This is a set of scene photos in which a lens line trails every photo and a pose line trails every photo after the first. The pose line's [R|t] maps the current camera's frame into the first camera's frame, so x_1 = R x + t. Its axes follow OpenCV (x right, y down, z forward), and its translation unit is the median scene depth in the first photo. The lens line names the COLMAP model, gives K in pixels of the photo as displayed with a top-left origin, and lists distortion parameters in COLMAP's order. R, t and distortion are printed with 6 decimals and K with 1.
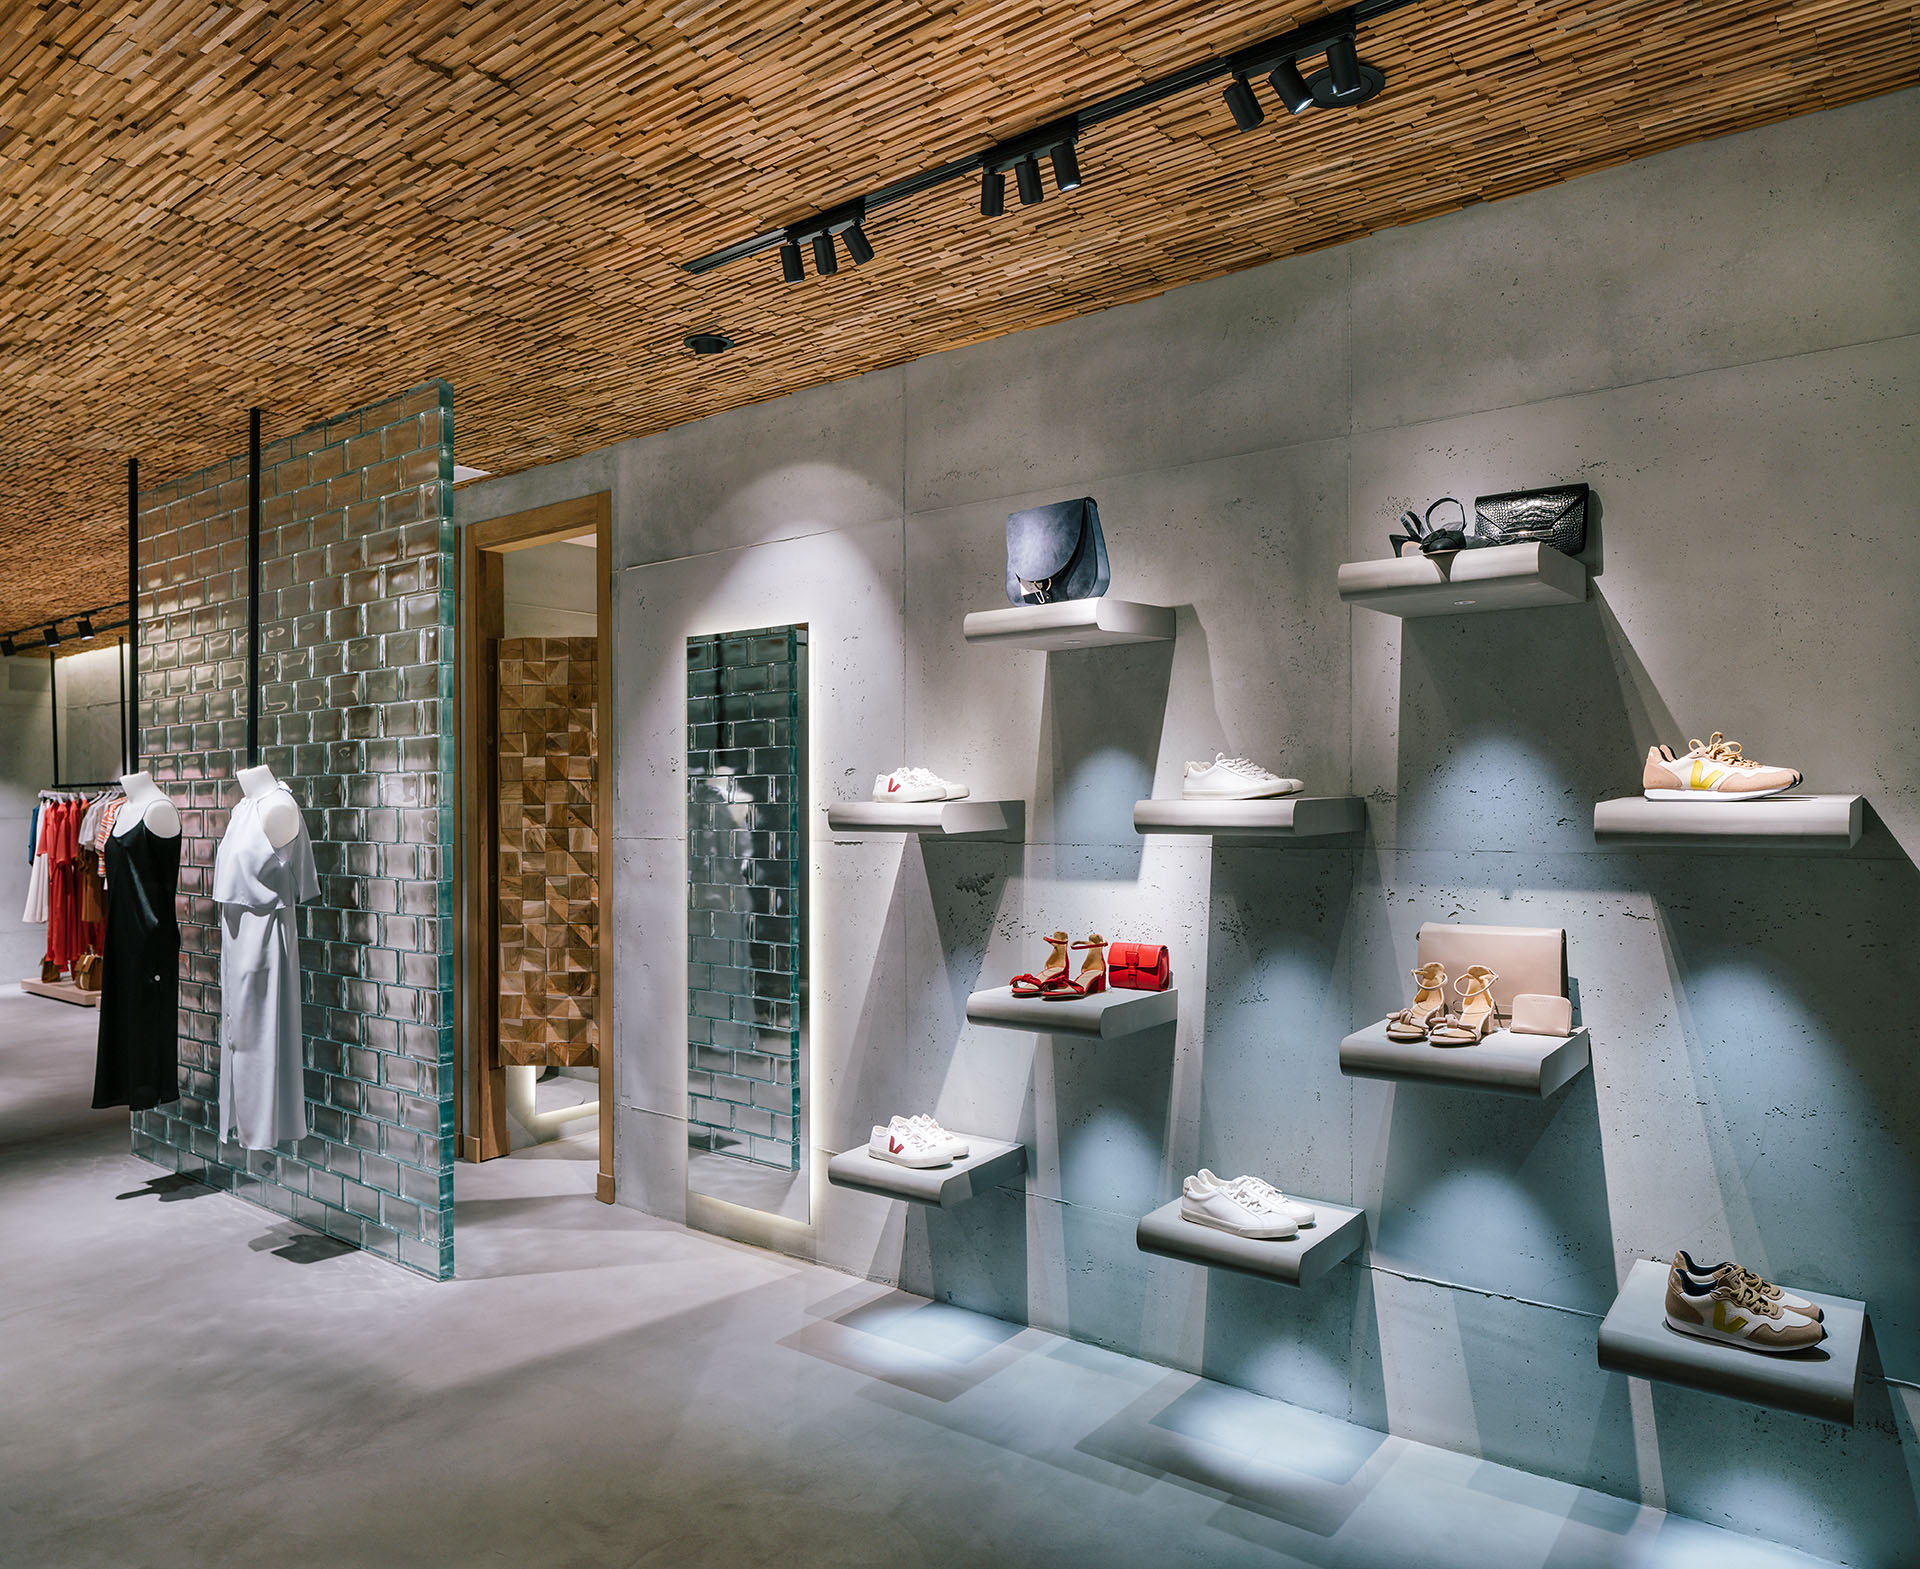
lens RADIAL K [[1439.4, 0, 961.2], [0, 1439.4, 792.6], [0, 0, 1]] dist [-0.011355, 0.004100]
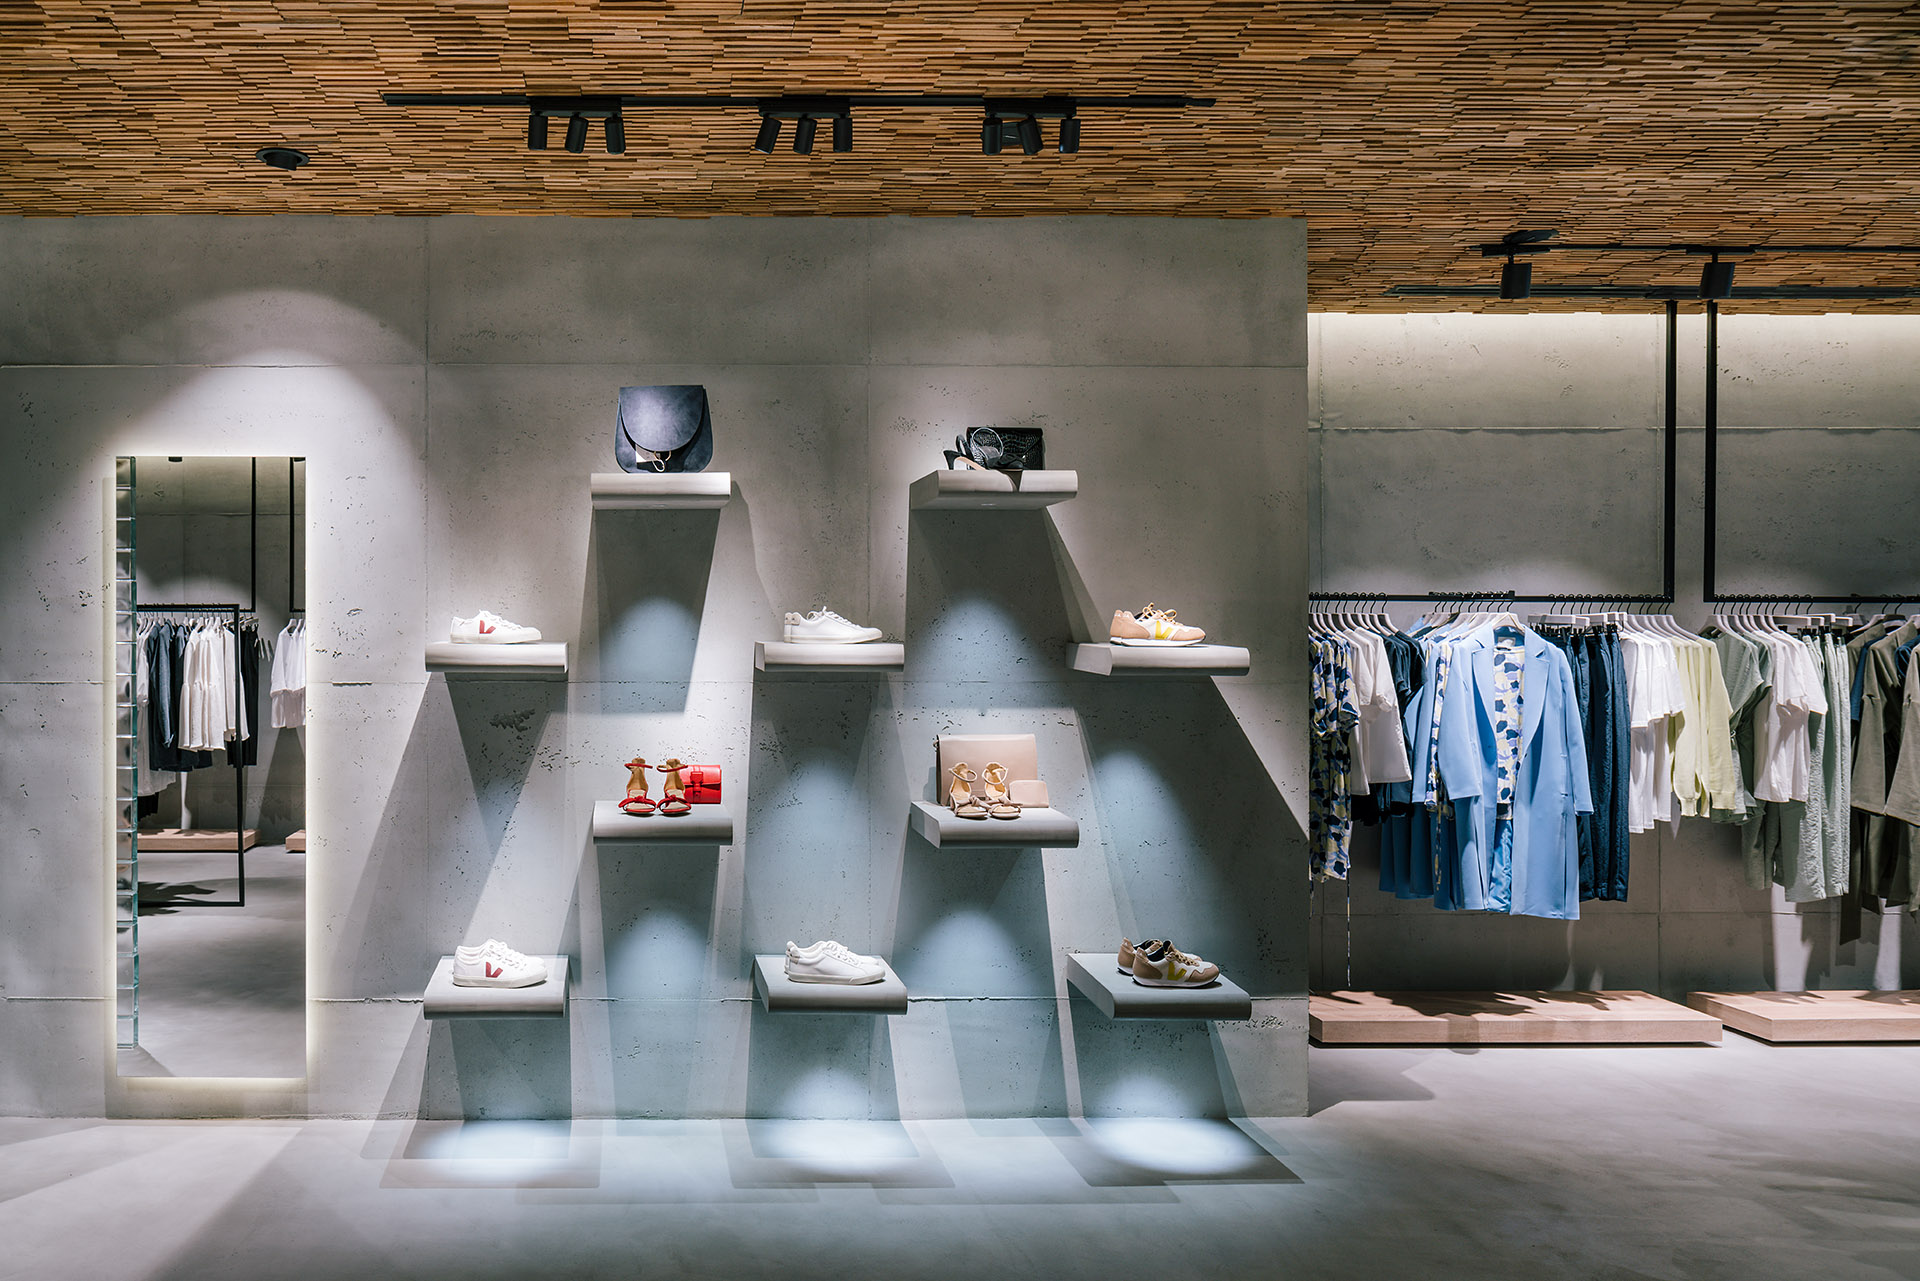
lens RADIAL K [[1280.5, 0, 958.7], [0, 1280.5, 634.5], [0, 0, 1]] dist [-0.006539, -0.007765]
pose [[0.735258, 0.011744, 0.677685, -0.435973], [-0.010170, 0.999928, -0.006294, 0.002564], [-0.677711, -0.002264, 0.735325, 0.084030]]
